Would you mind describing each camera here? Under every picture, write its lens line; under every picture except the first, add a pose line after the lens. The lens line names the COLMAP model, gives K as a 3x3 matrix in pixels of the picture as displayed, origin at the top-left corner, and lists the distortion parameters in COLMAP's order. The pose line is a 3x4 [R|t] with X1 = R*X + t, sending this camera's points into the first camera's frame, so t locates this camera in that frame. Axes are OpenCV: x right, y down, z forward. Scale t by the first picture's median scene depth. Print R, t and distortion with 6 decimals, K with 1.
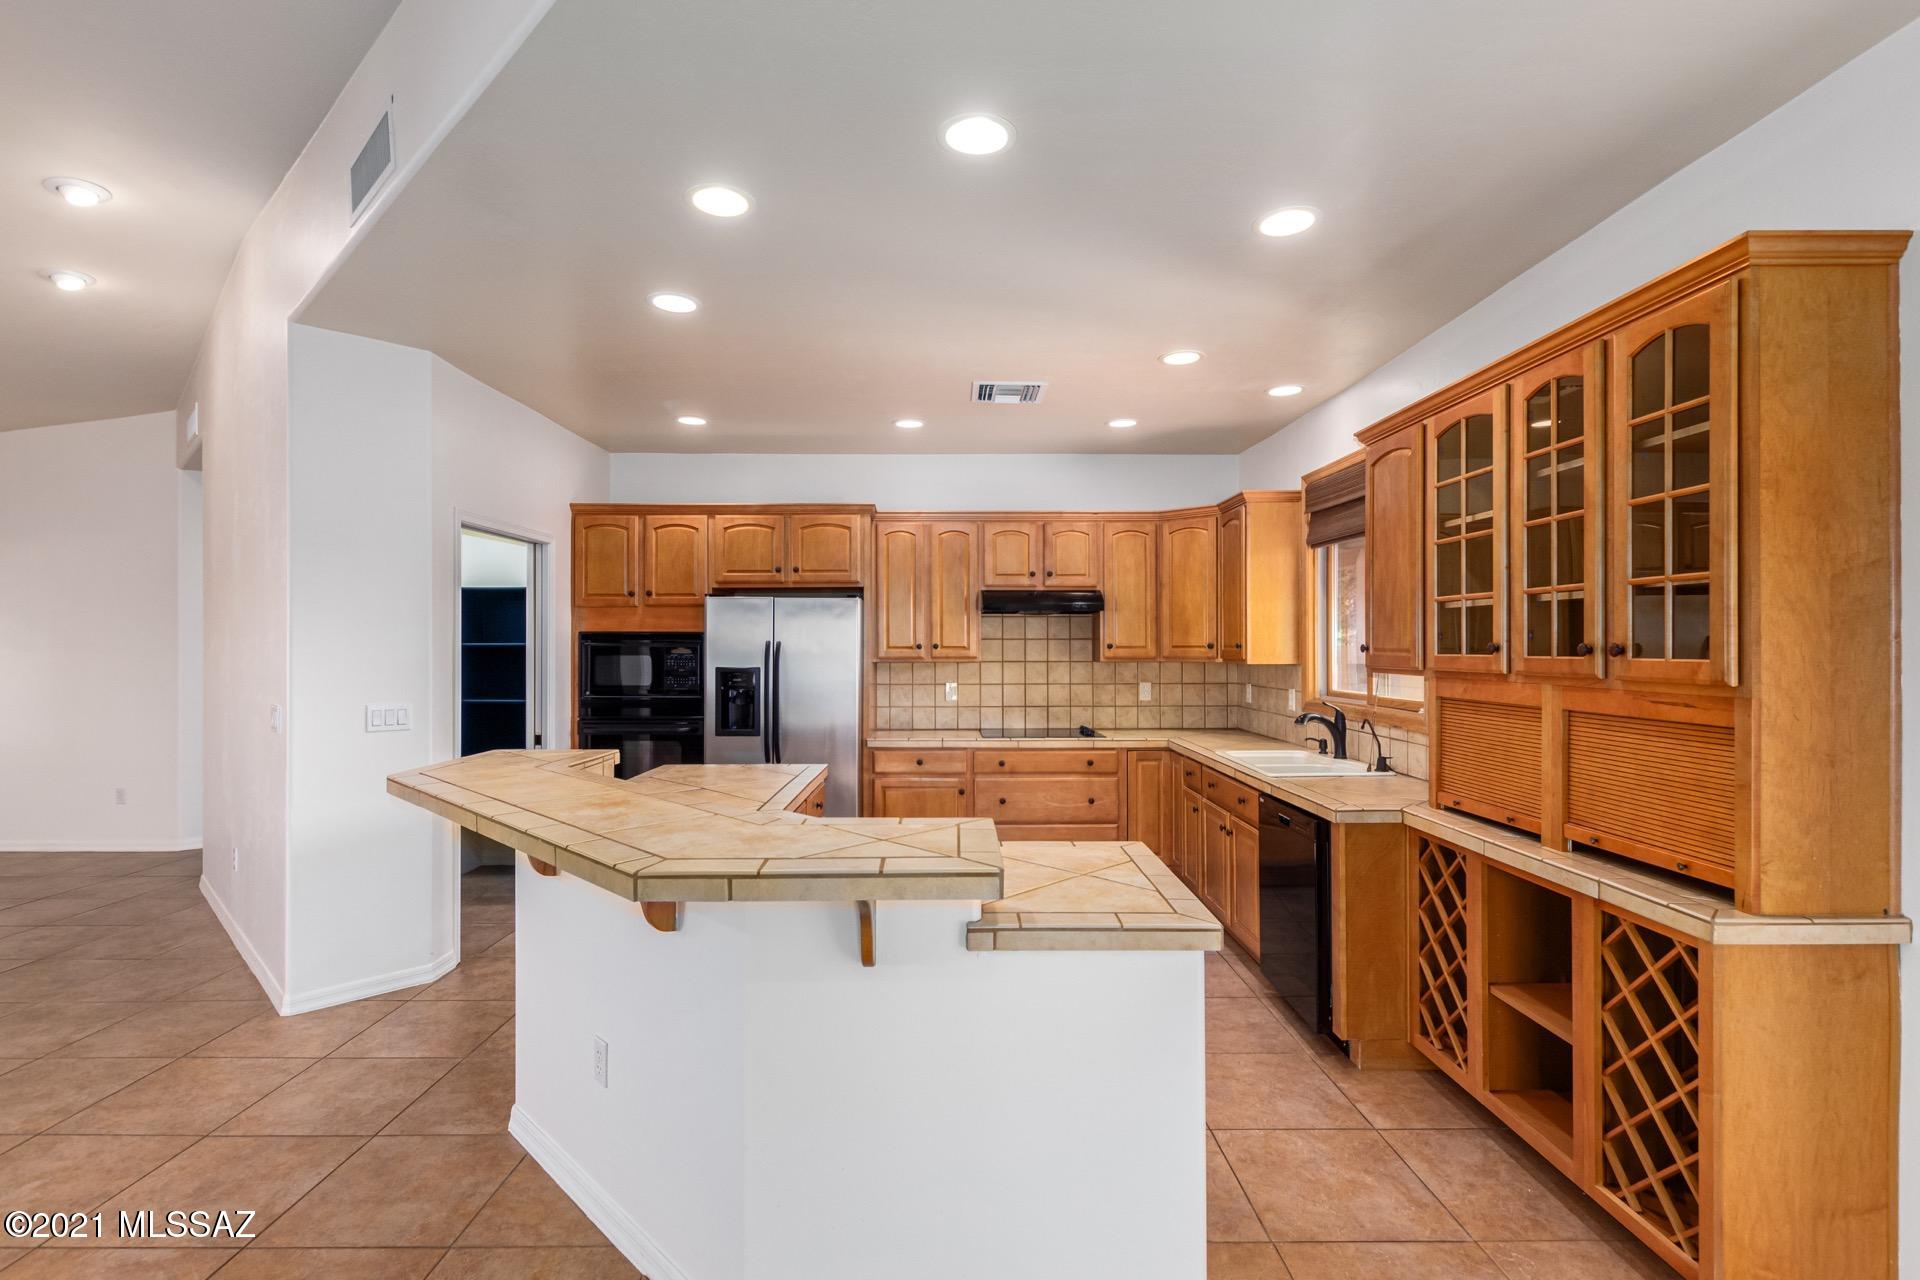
lens RADIAL K [[883.3, 0, 961.8], [0, 883.3, 643.8], [0, 0, 1]] dist [0.011161, -0.004832]
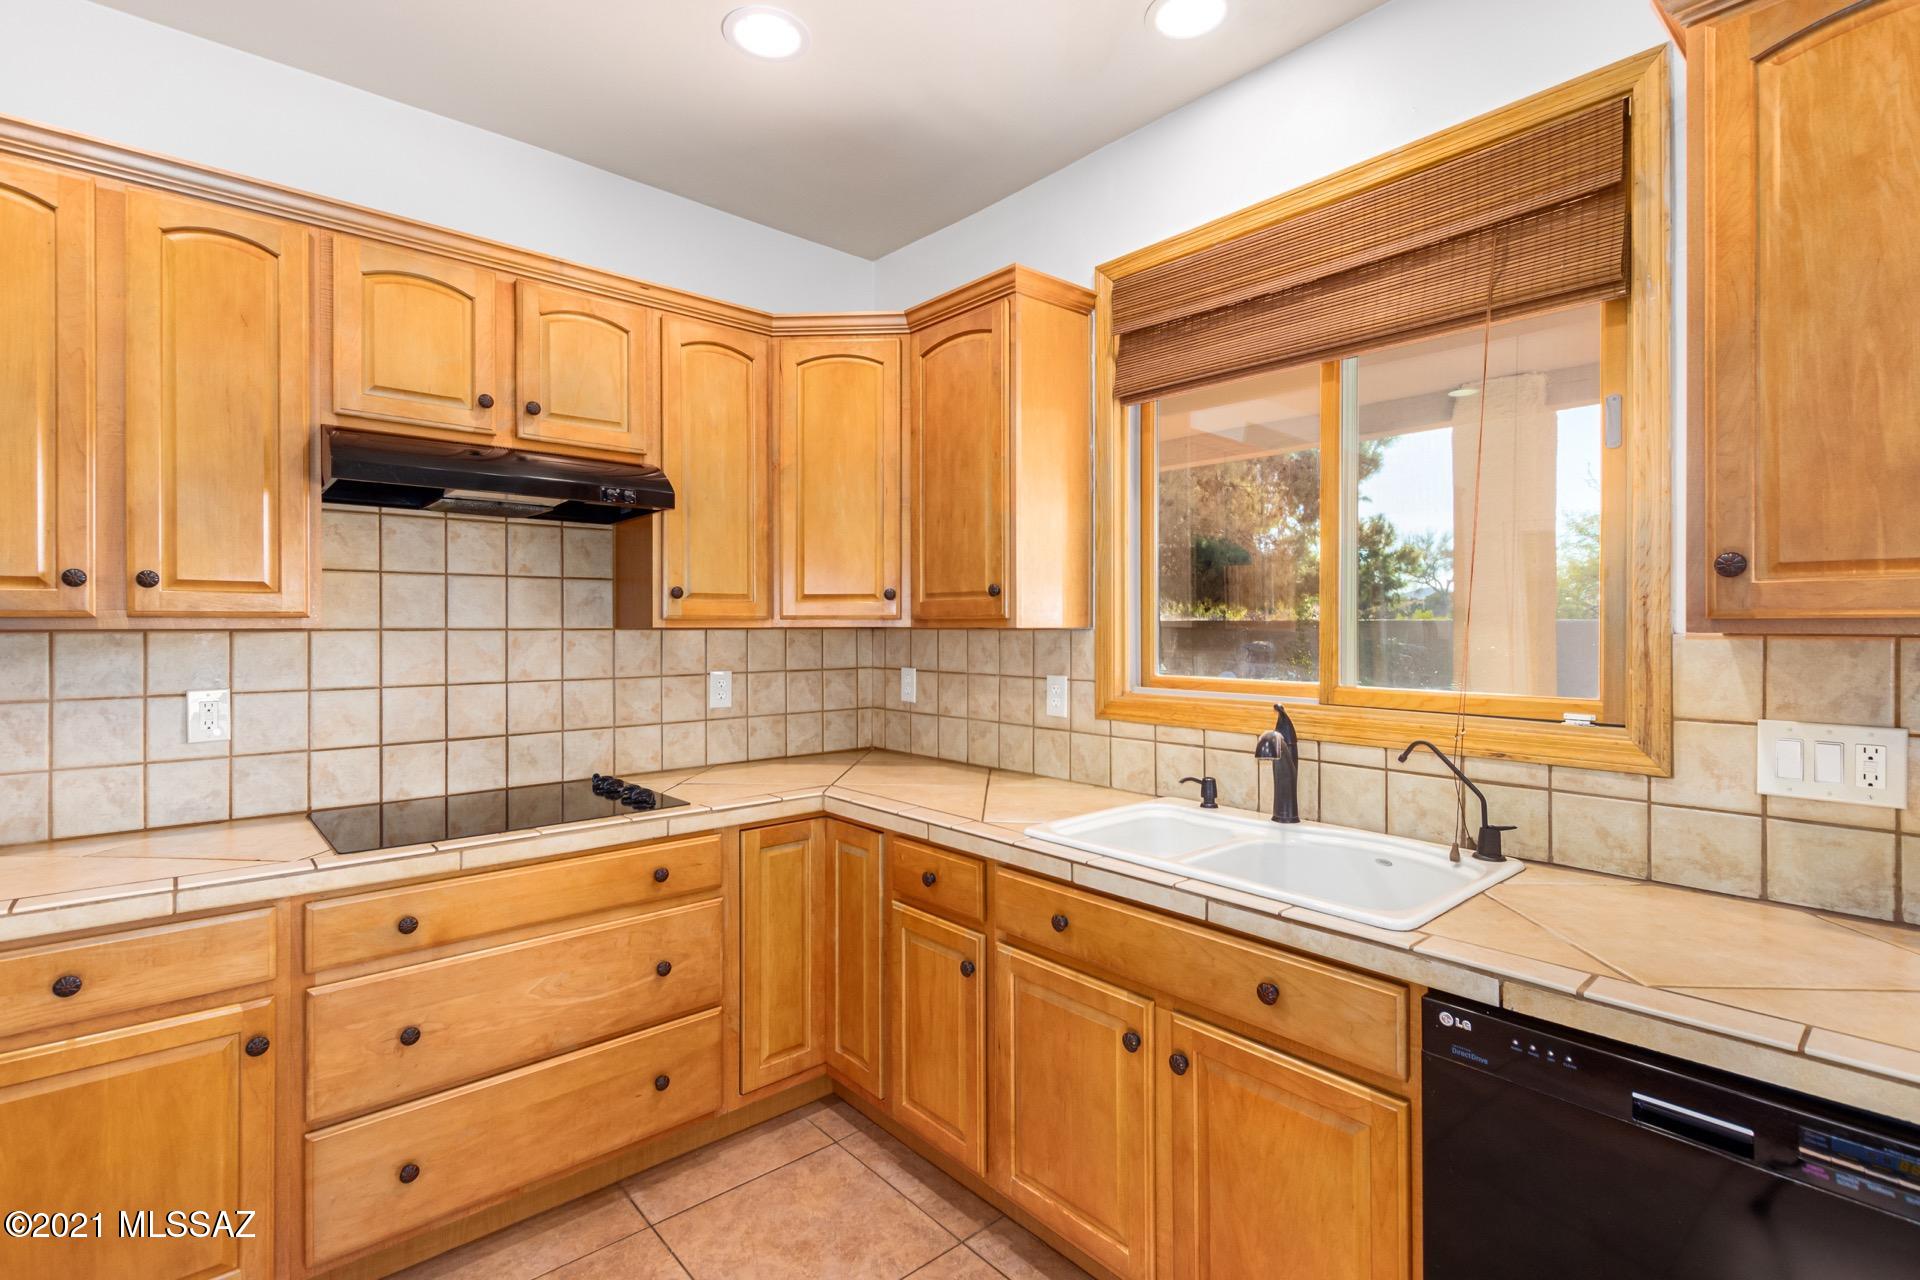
lens RADIAL K [[883.3, 0, 944.2], [0, 883.3, 625.9], [0, 0, 1]] dist [0.011161, -0.004832]
pose [[0.768152, 0.001117, 0.640267, -0.013845], [-0.002405, 0.999996, 0.001141, 0.018538], [-0.640263, -0.002416, 0.768152, 0.571288]]
